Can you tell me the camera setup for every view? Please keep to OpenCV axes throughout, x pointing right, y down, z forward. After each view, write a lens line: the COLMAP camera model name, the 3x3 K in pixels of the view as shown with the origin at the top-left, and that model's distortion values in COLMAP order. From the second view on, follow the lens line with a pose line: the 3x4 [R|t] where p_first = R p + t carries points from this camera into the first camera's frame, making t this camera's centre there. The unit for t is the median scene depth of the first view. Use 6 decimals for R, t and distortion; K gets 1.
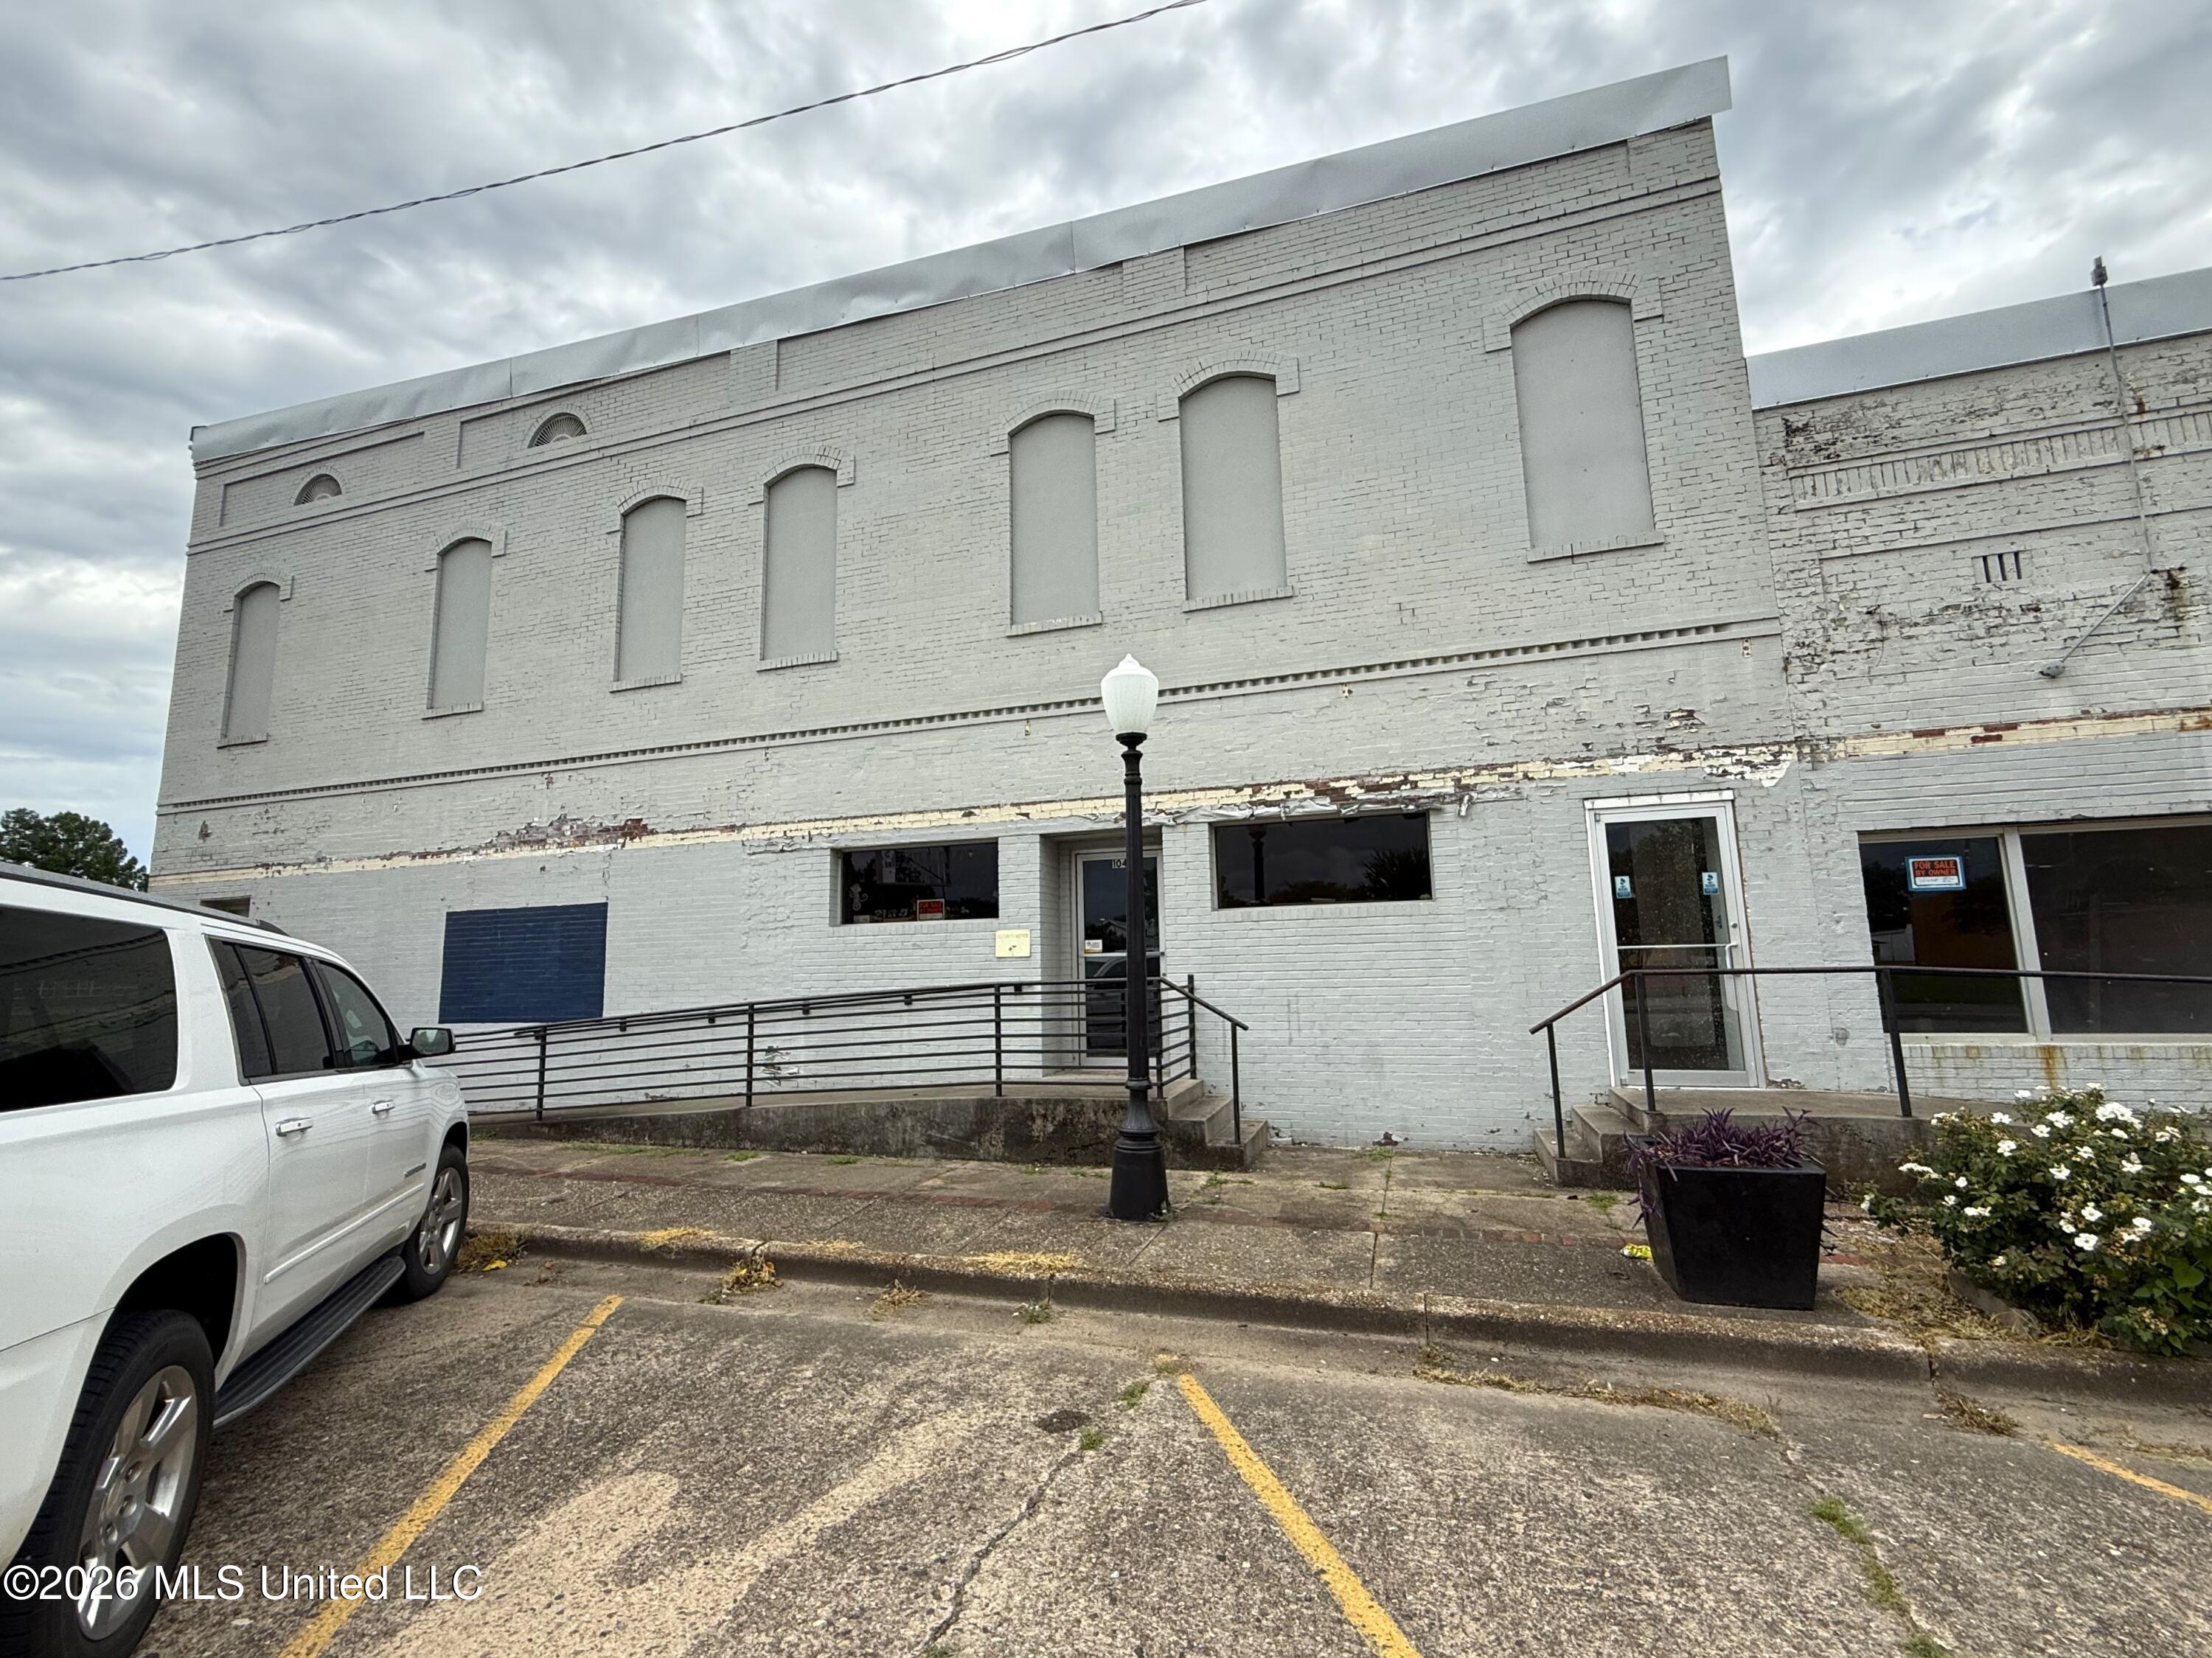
lens RADIAL K [[893.9, 0, 1100.0], [0, 893.9, 835.6], [0, 0, 1]] dist [0.004558, -0.000266]
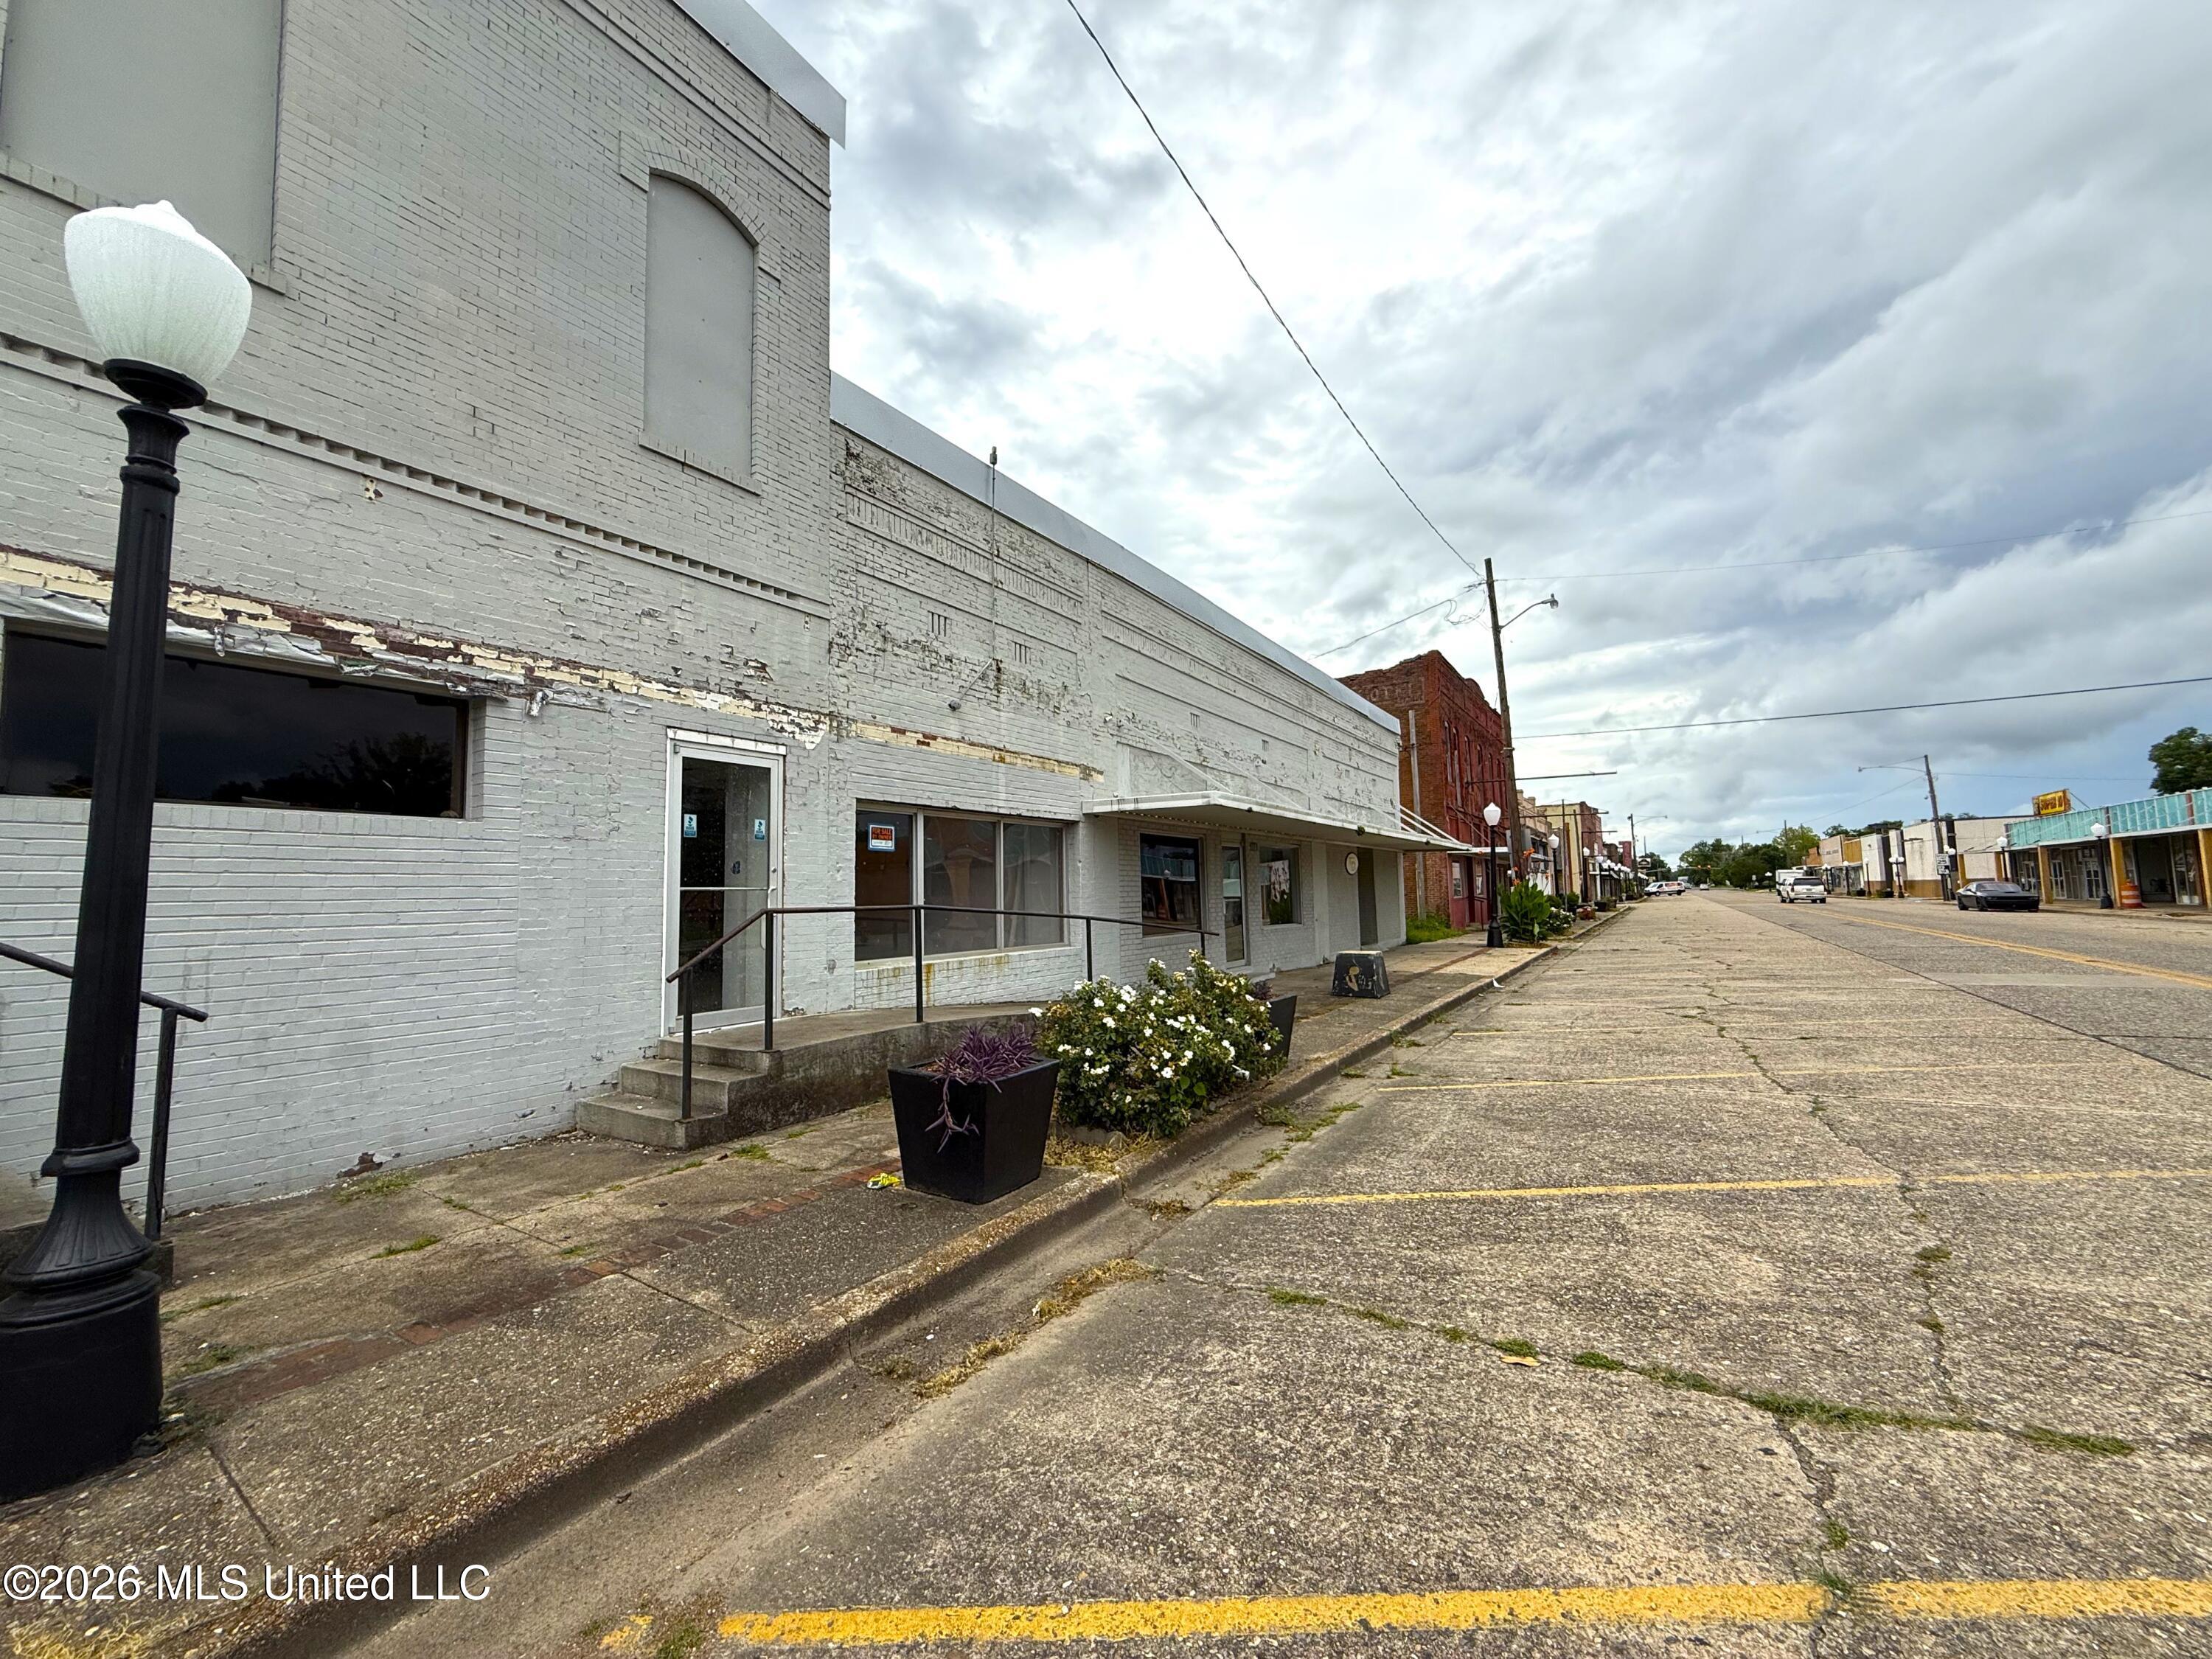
lens RADIAL K [[870.3, 0, 1107.5], [0, 870.3, 826.1], [0, 0, 1]] dist [0.001235, -0.000065]
pose [[0.278507, 0.095219, 0.955702, -0.182799], [-0.125185, 0.990183, -0.062174, 0.061695], [-0.952241, -0.102324, 0.287693, 0.319601]]
